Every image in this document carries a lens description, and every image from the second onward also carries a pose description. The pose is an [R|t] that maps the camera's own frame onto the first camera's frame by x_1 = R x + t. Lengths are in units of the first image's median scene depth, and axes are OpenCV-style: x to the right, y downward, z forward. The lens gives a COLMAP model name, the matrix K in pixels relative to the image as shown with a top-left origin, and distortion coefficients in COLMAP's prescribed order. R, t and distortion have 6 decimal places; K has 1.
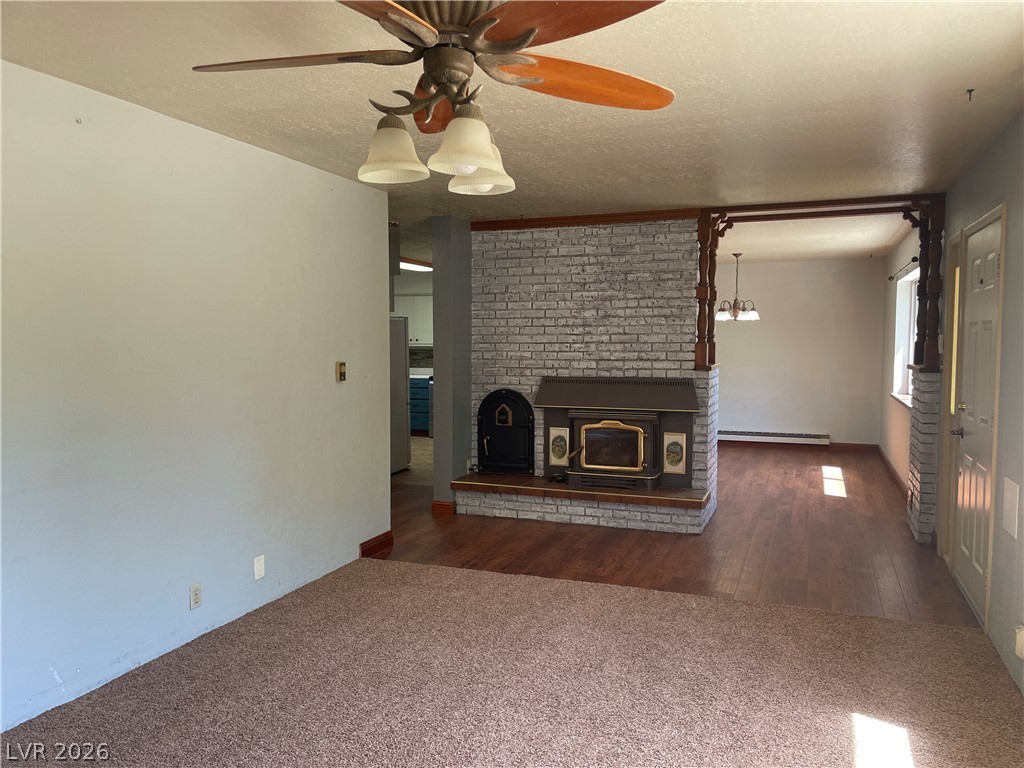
lens RADIAL K [[784.5, 0, 517.6], [0, 784.5, 388.4], [0, 0, 1]] dist [0.068396, -0.059821]
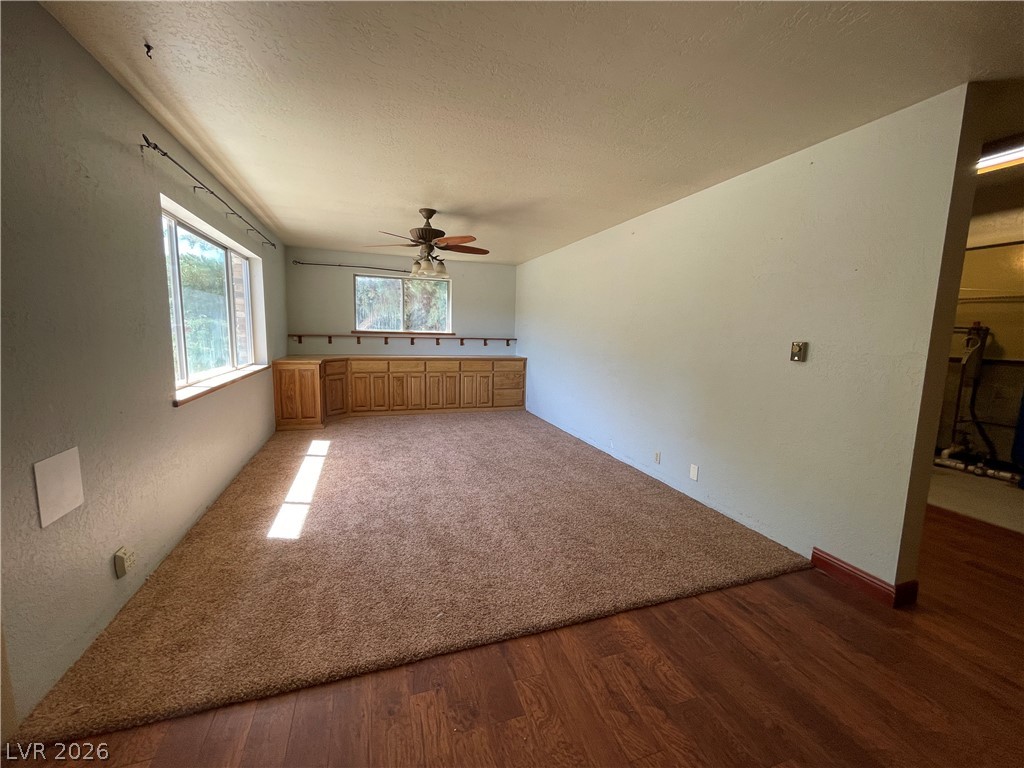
lens RADIAL K [[415.2, 0, 512.5], [0, 415.2, 383.3], [0, 0, 1]] dist [-0.000849, -0.000436]
pose [[-0.773528, 0.059463, -0.630966, 0.435123], [-0.064641, 0.982994, 0.171885, -0.055903], [0.630457, 0.173744, -0.756530, 1.355109]]
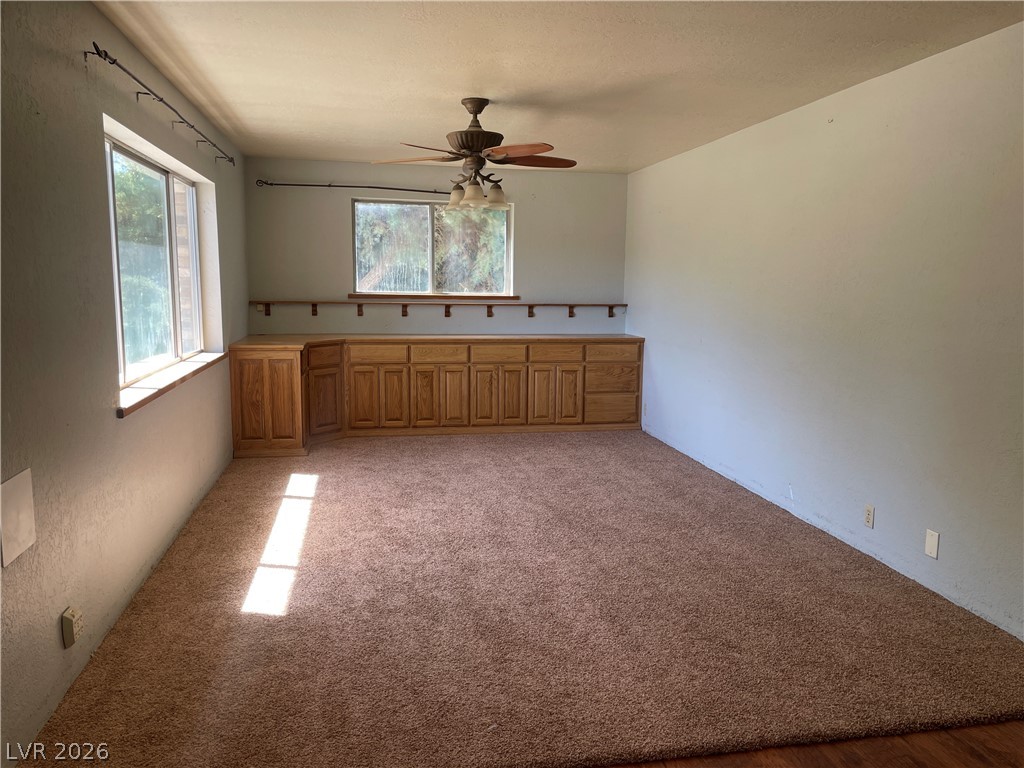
lens RADIAL K [[784.5, 0, 512.4], [0, 784.5, 376.6], [0, 0, 1]] dist [0.068396, -0.059821]
pose [[-0.858073, 0.053066, -0.510779, 0.503198], [-0.044063, 0.983370, 0.176189, -0.087016], [0.511634, 0.173689, -0.841465, 1.469360]]
